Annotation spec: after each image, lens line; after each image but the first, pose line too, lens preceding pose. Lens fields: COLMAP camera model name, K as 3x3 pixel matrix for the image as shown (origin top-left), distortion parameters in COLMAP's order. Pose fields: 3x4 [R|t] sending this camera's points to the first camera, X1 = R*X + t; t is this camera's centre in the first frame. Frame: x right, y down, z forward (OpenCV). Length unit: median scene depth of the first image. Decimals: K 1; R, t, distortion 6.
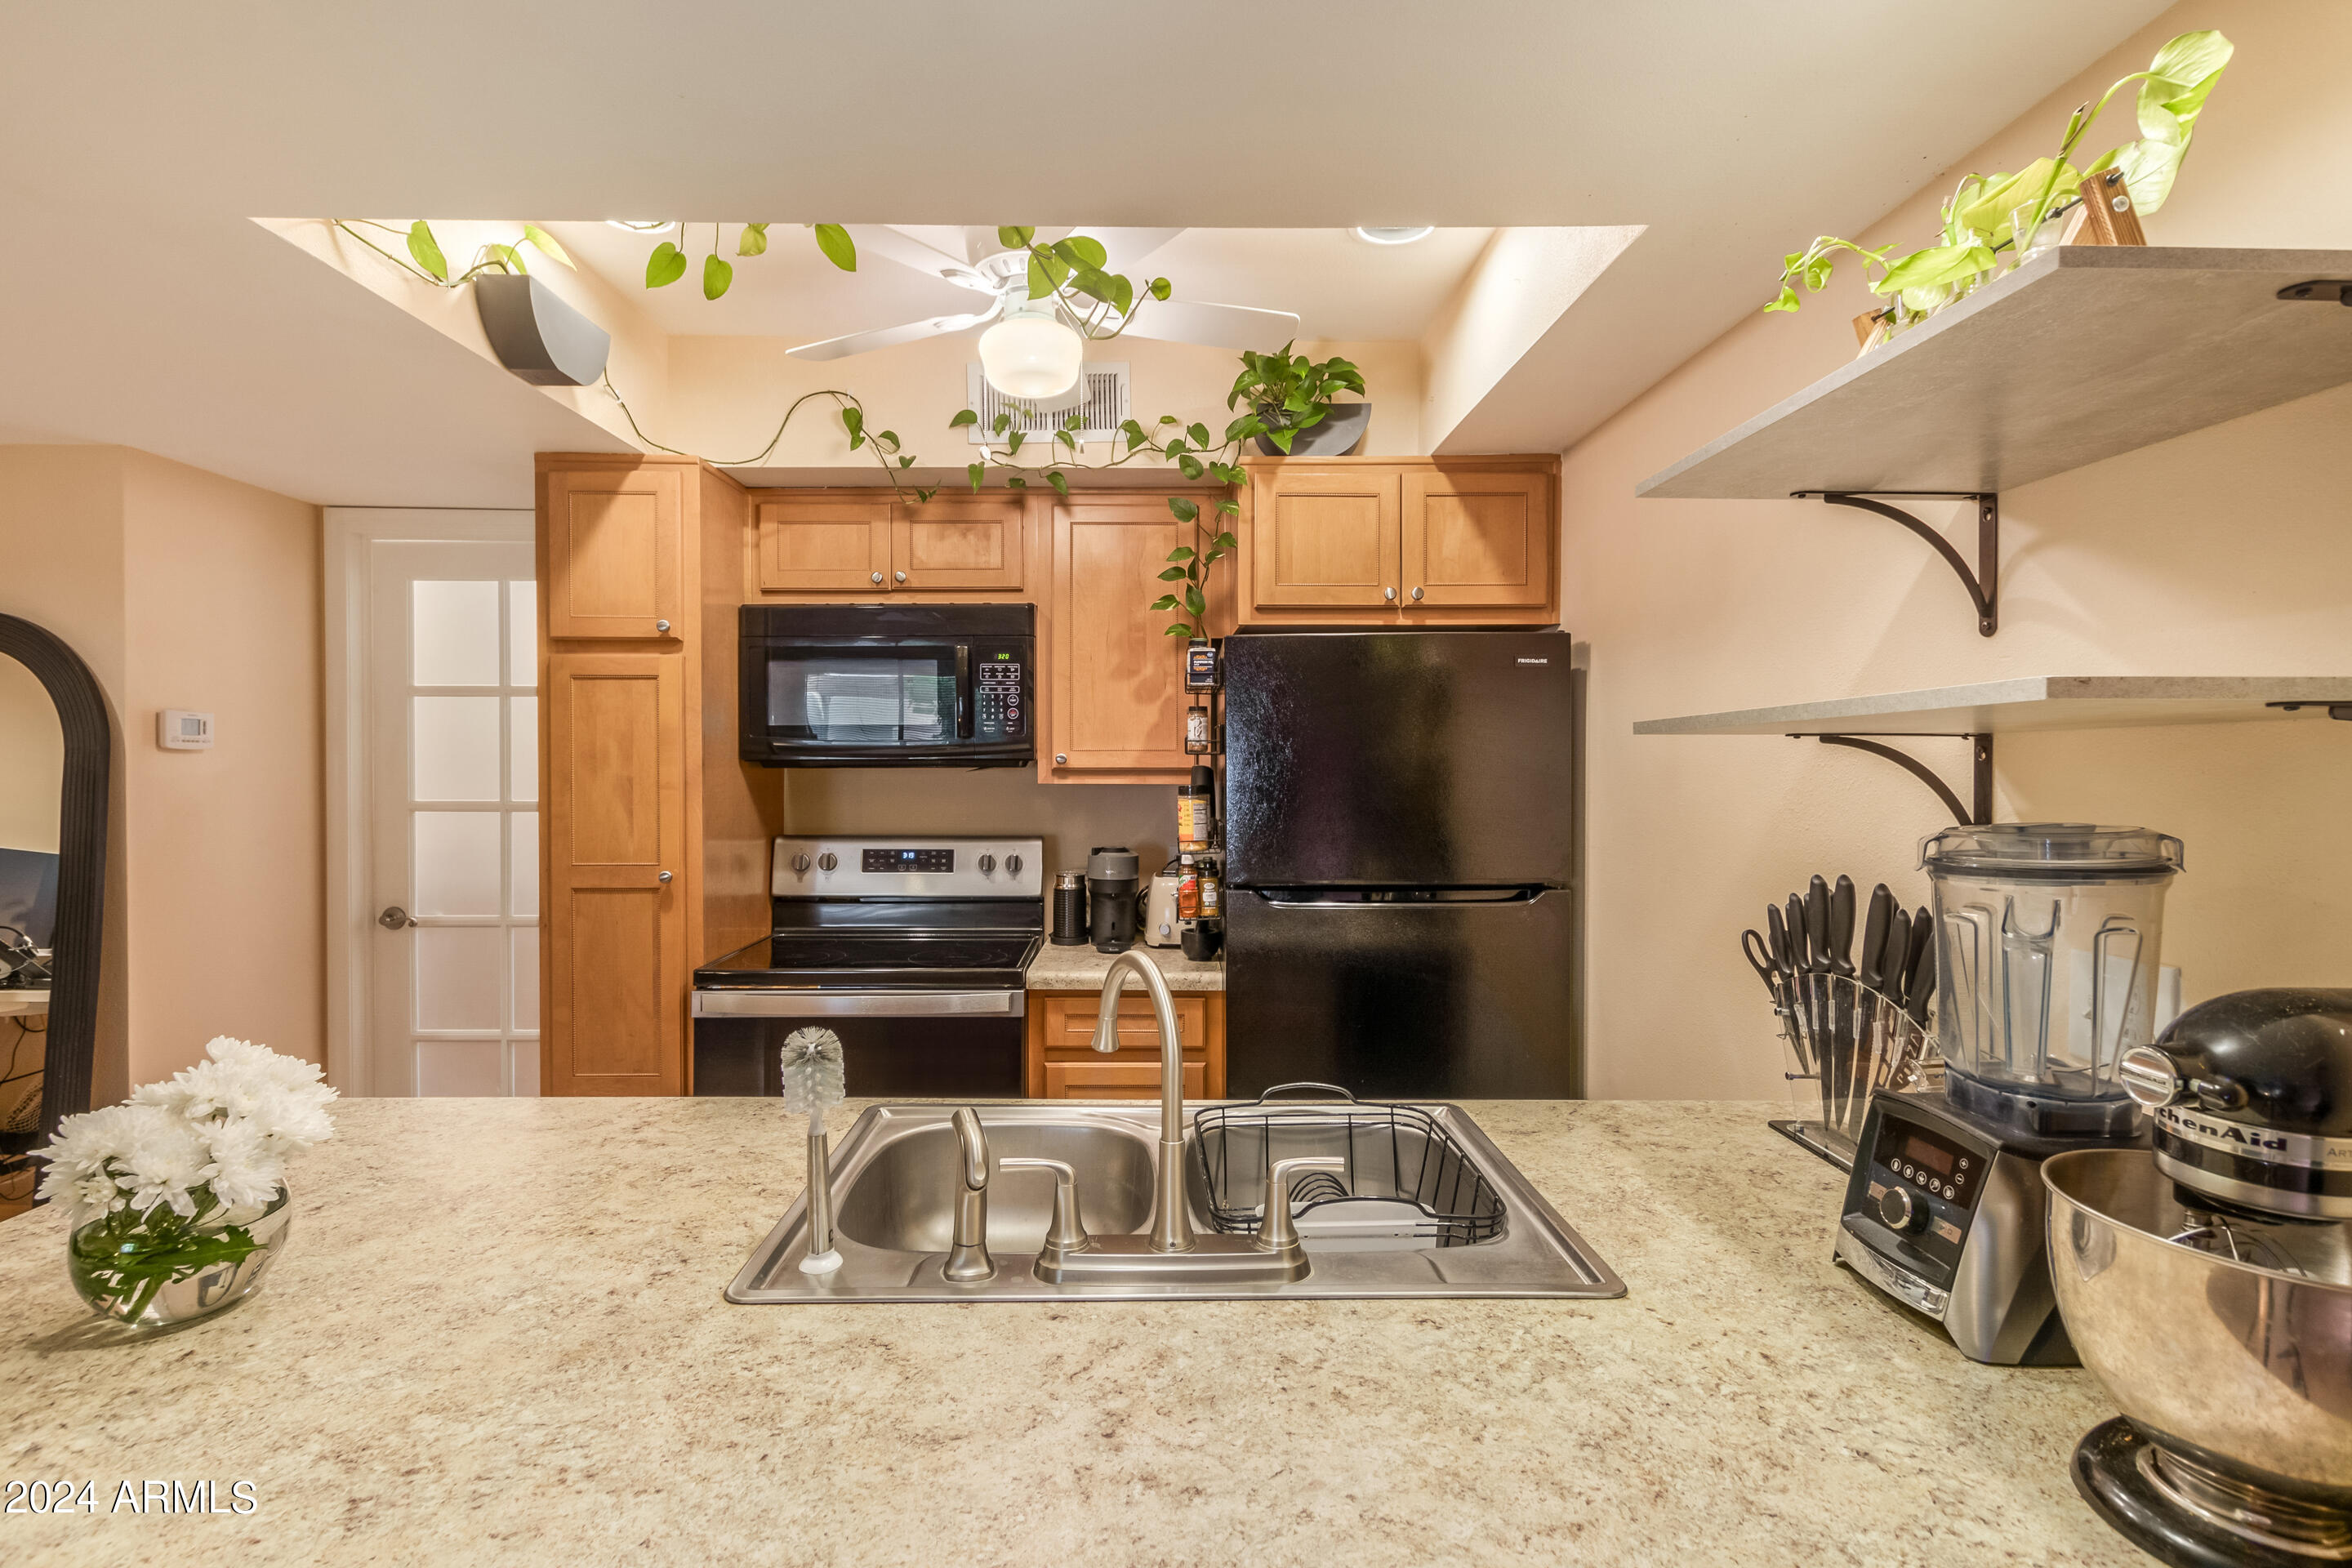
lens RADIAL K [[1089.7, 0, 1152.1], [0, 1089.7, 772.2], [0, 0, 1]] dist [0.001238, 0.000027]
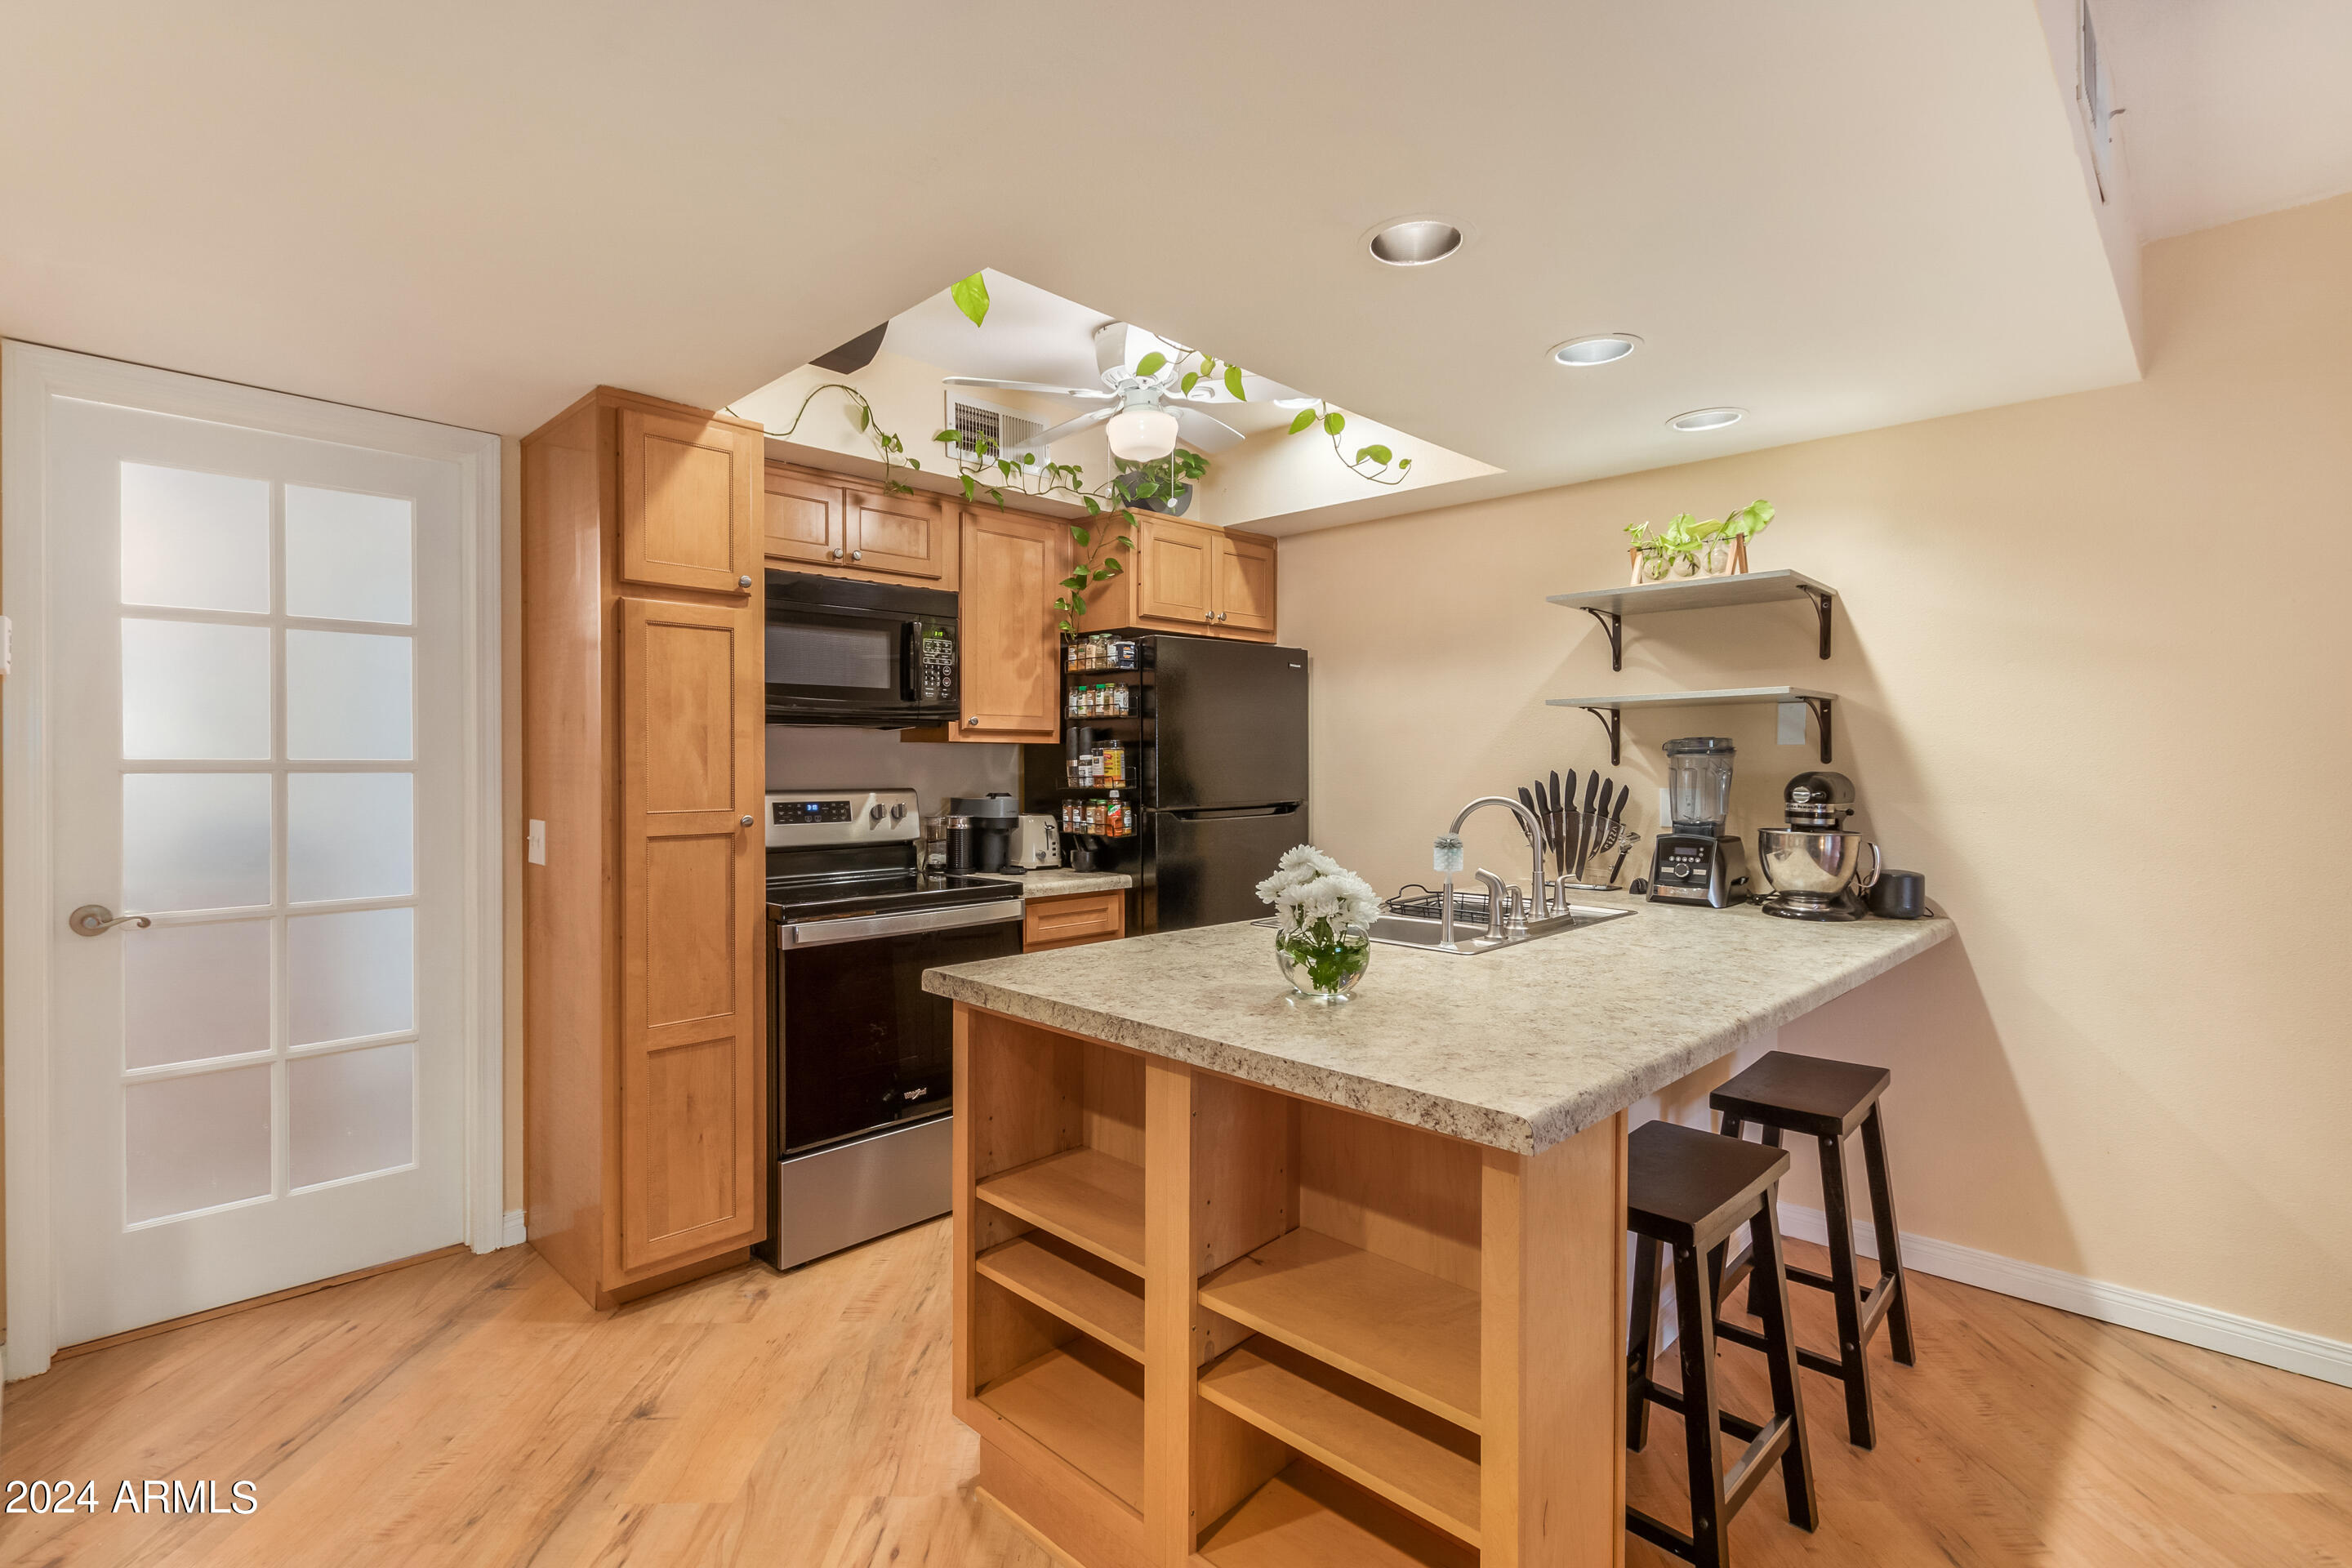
lens RADIAL K [[1101.7, 0, 1170.4], [0, 1101.7, 765.2], [0, 0, 1]] dist [-0.001881, 0.000507]
pose [[0.707268, -0.002358, 0.706942, -0.867633], [0.005987, 0.999979, -0.002654, 0.045659], [-0.706920, 0.006109, 0.707267, -0.035911]]
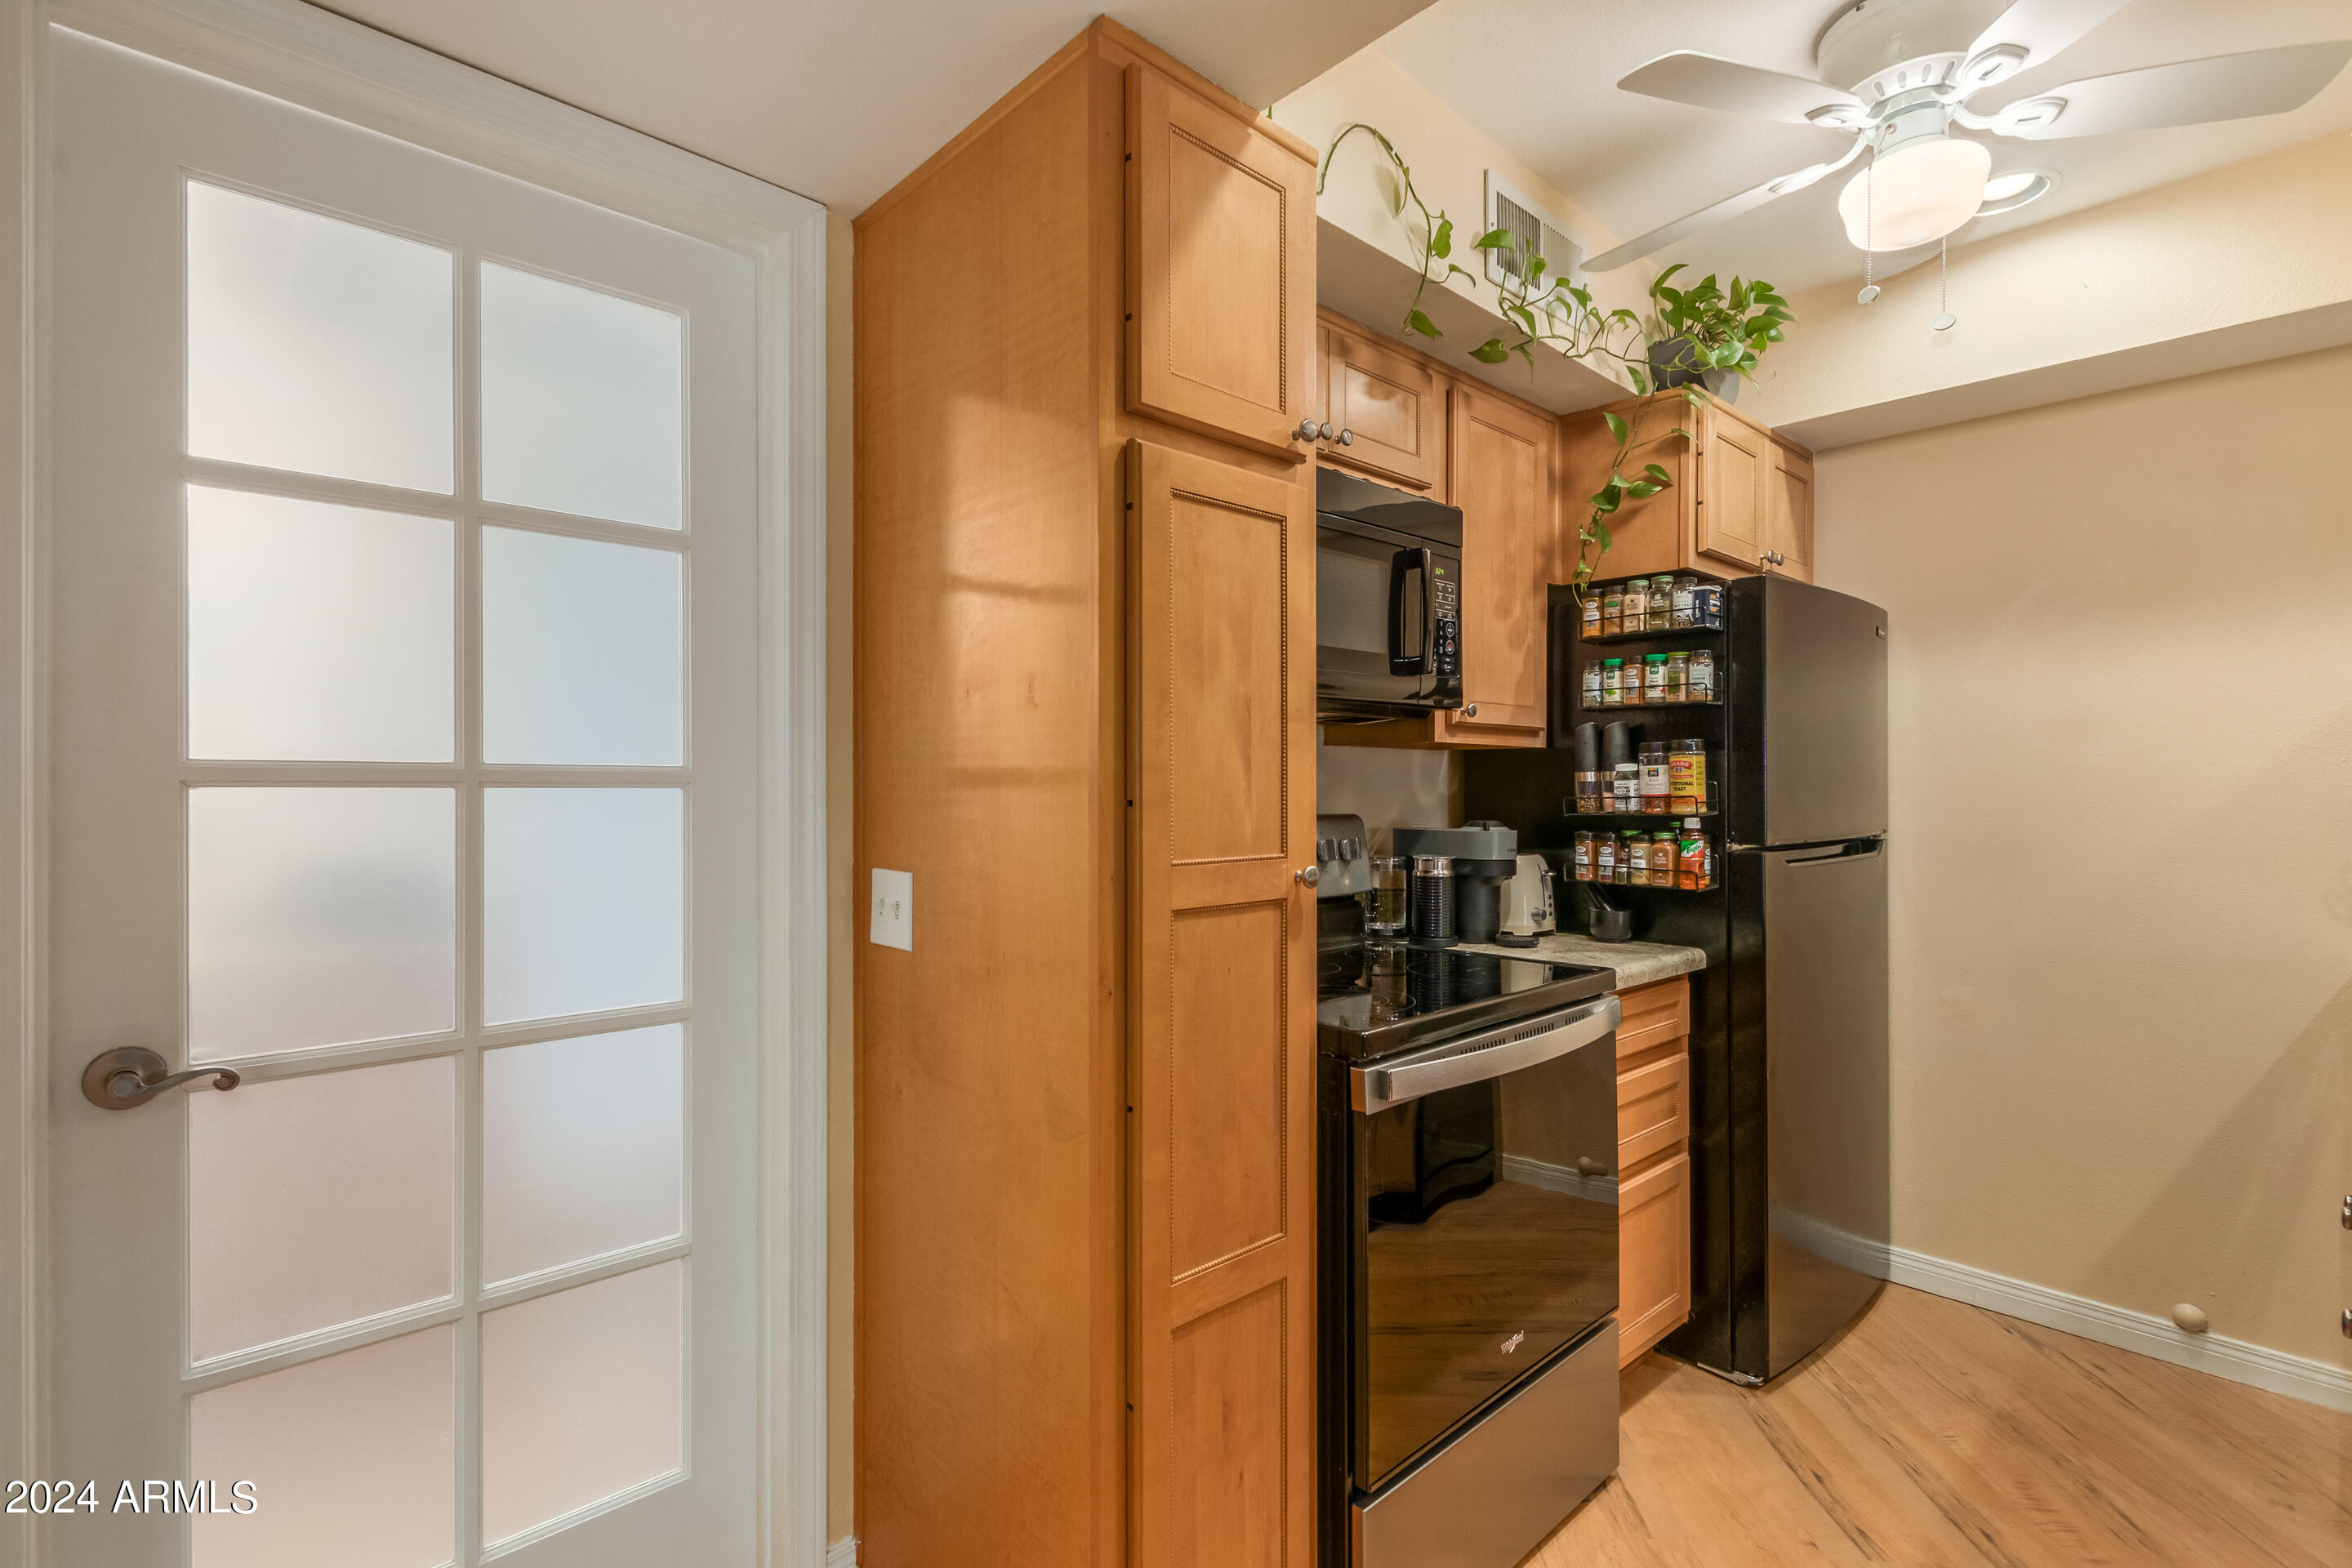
lens RADIAL K [[1091.6, 0, 1176.0], [0, 1091.6, 784.0], [0, 0, 1]] dist [0.001057, -0.000235]
pose [[0.739091, 0.001004, 0.673605, -0.839160], [0.006545, 0.999941, -0.008672, 0.050673], [-0.673574, 0.010818, 0.739041, 0.601922]]
